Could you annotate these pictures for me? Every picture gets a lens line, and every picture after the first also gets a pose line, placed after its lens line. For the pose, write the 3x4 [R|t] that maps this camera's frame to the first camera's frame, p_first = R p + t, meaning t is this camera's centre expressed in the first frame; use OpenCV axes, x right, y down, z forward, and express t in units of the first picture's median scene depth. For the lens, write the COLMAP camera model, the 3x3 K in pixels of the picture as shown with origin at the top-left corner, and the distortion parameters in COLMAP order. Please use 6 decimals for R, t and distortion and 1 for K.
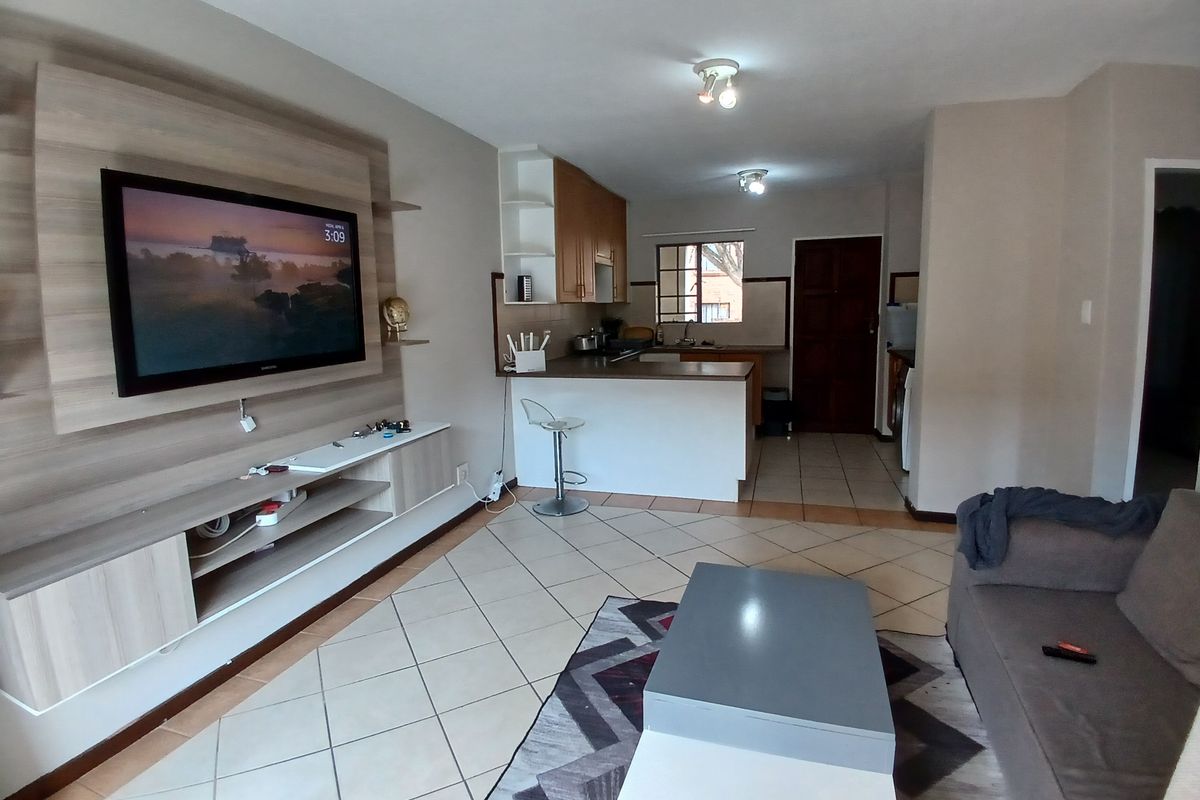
lens RADIAL K [[591.6, 0, 597.6], [0, 591.6, 394.8], [0, 0, 1]] dist [-0.033650, -0.004055]
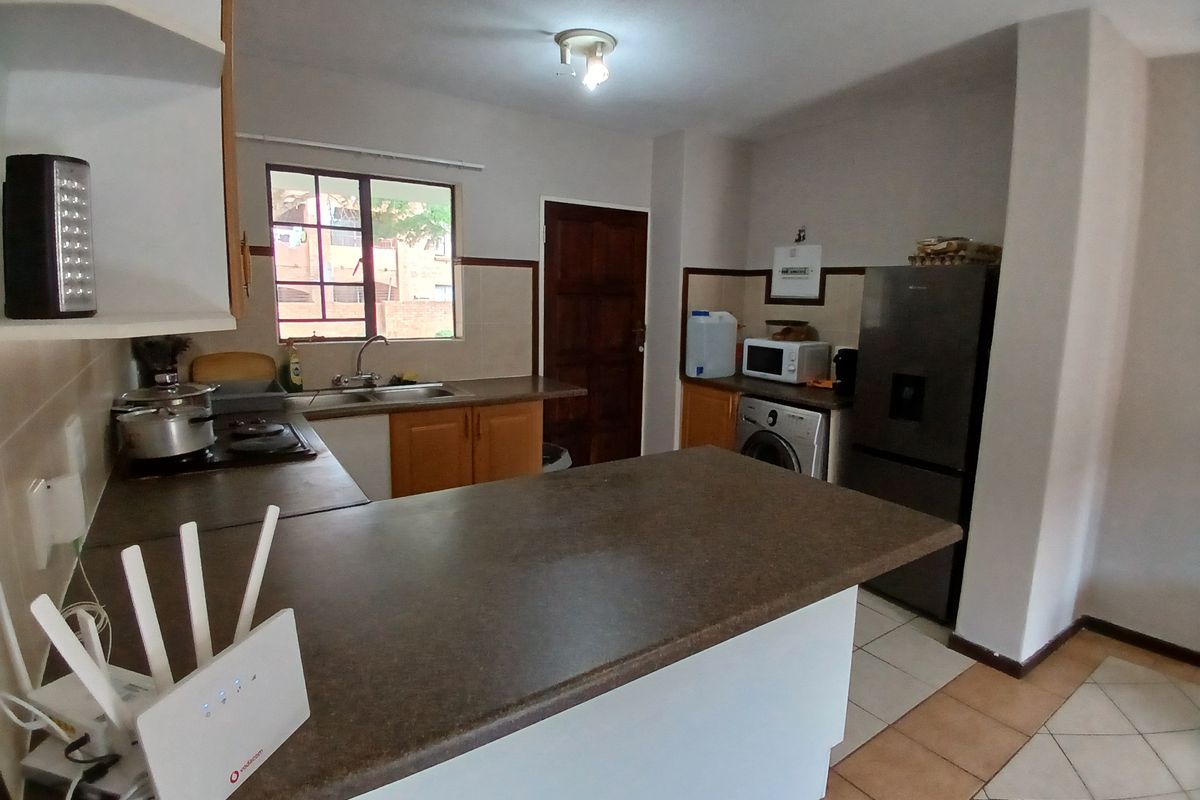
lens RADIAL K [[591.6, 0, 619.7], [0, 591.6, 394.8], [0, 0, 1]] dist [-0.033650, -0.004055]
pose [[0.599499, -0.097761, 0.794383, -0.107568], [0.079886, 0.994865, 0.062146, -0.096730], [-0.796379, 0.026203, 0.604230, 0.580664]]
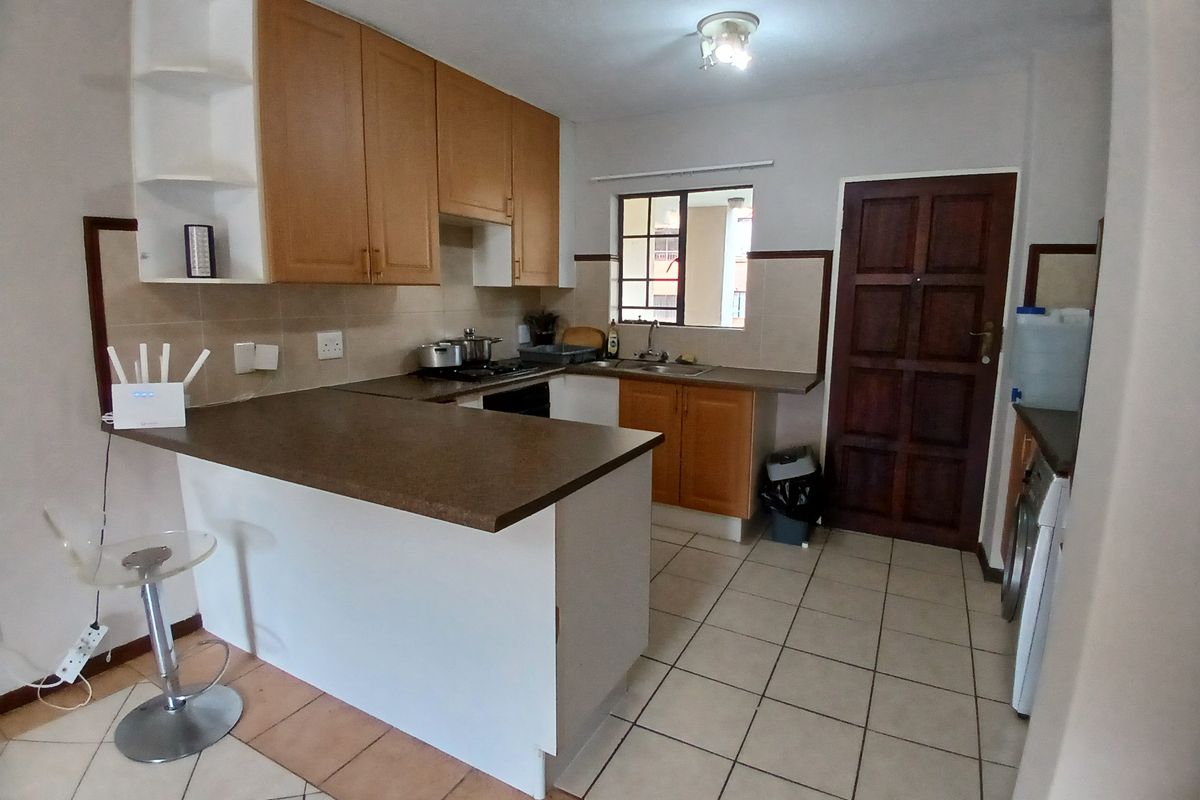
lens RADIAL K [[591.6, 0, 603.4], [0, 591.6, 392.5], [0, 0, 1]] dist [-0.033650, -0.004055]
pose [[0.980621, 0.066663, -0.184222, 0.228536], [-0.062496, 0.997643, 0.028342, -0.071021], [0.185677, -0.016280, 0.982476, 0.424769]]
